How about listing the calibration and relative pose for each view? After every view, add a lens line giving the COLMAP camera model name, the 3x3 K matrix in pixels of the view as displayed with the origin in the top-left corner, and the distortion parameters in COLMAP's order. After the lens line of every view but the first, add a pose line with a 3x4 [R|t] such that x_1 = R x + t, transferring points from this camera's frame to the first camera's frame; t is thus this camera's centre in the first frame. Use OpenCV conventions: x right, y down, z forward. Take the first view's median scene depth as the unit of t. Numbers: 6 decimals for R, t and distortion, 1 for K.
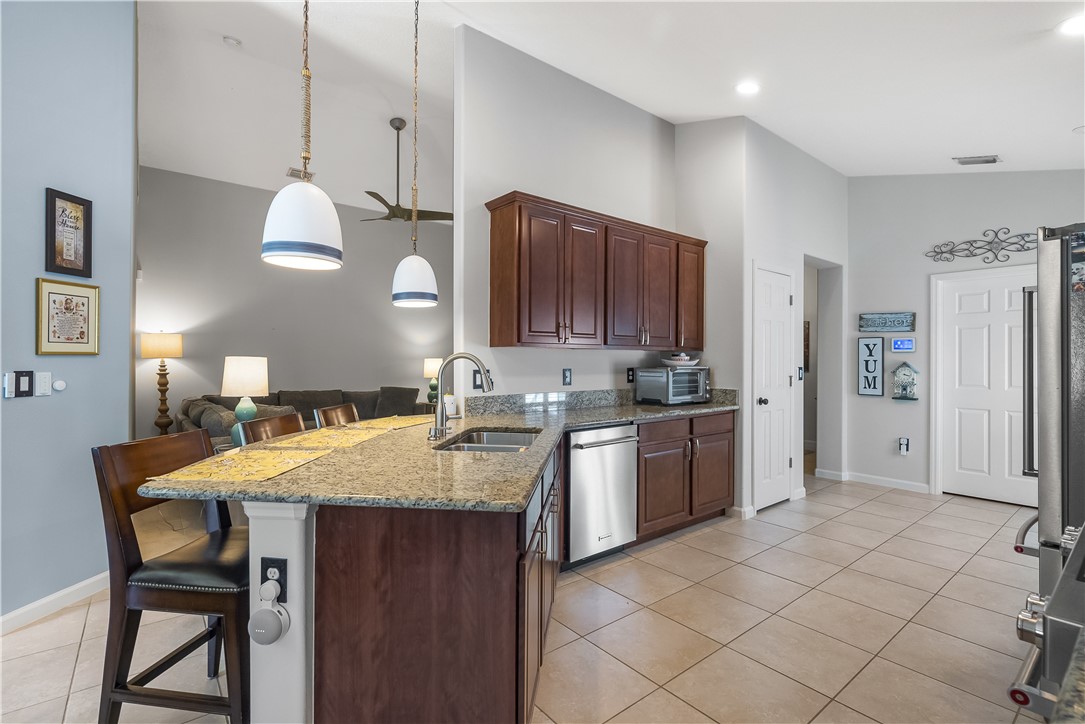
lens RADIAL K [[498.9, 0, 548.3], [0, 498.9, 357.4], [0, 0, 1]] dist [-0.009148, -0.000820]
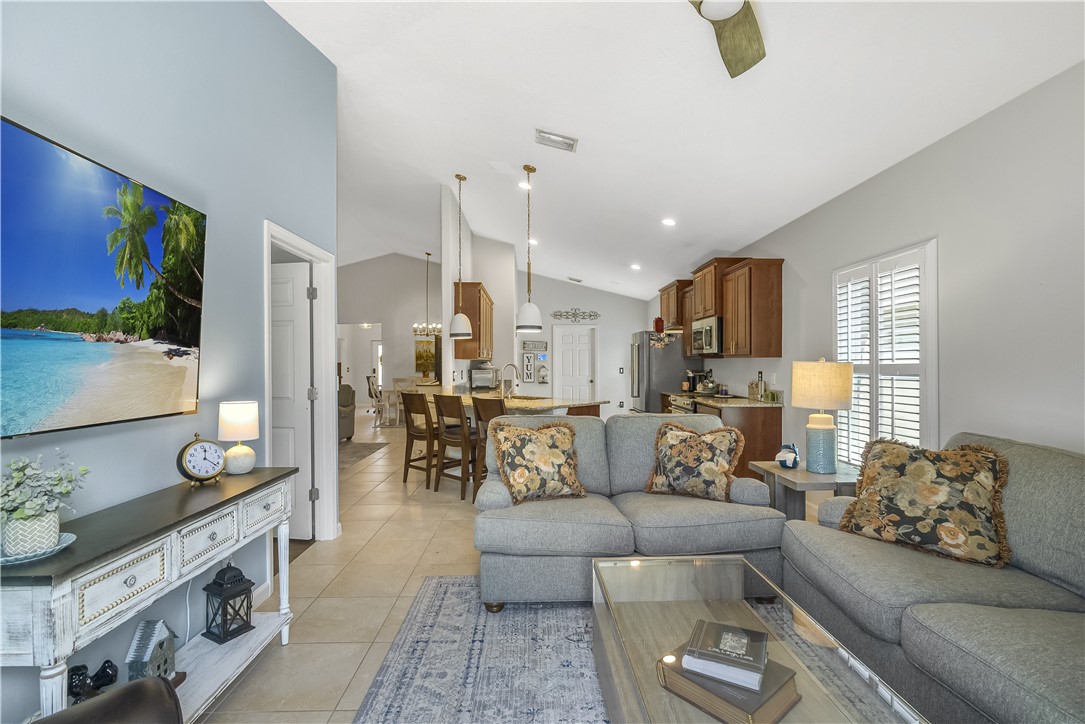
lens RADIAL K [[498.9, 0, 547.6], [0, 498.9, 360.3], [0, 0, 1]] dist [-0.009148, -0.000820]
pose [[0.601711, 0.001216, 0.798713, -1.336747], [-0.004302, 0.999989, 0.001718, -0.022725], [-0.798703, -0.004470, 0.601709, -0.393280]]
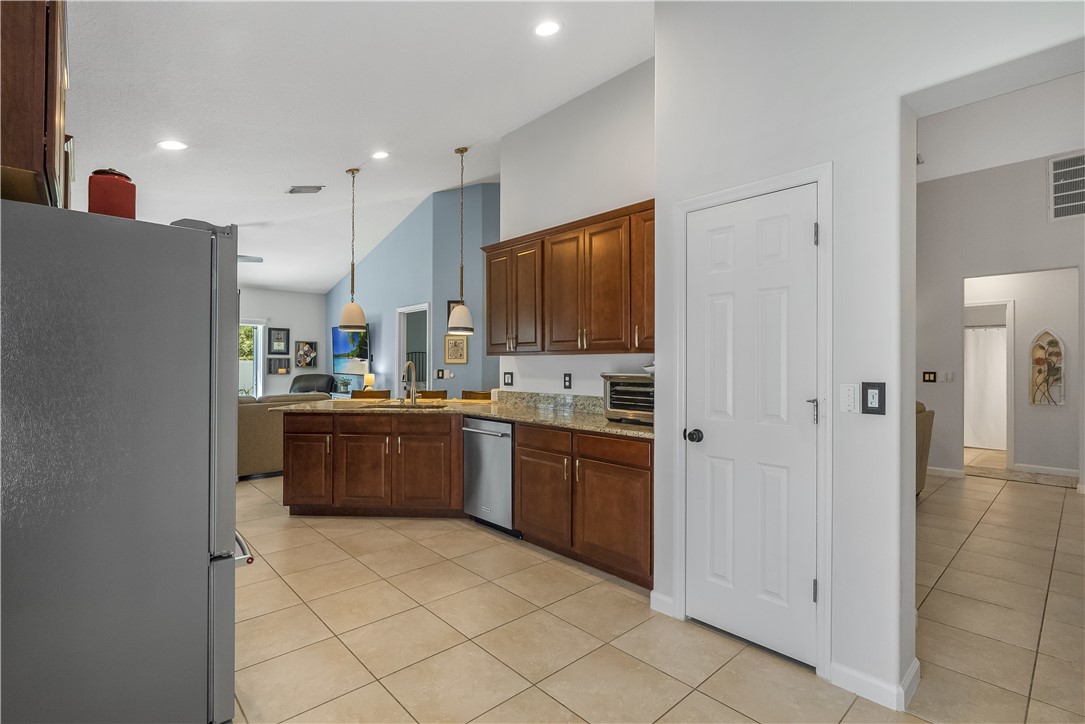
lens RADIAL K [[498.9, 0, 535.0], [0, 498.9, 364.2], [0, 0, 1]] dist [-0.009148, -0.000820]
pose [[0.064010, -0.006024, -0.997931, 1.181524], [-0.002445, 0.999978, -0.006193, 0.009470], [0.997946, 0.002836, 0.063994, 0.911139]]
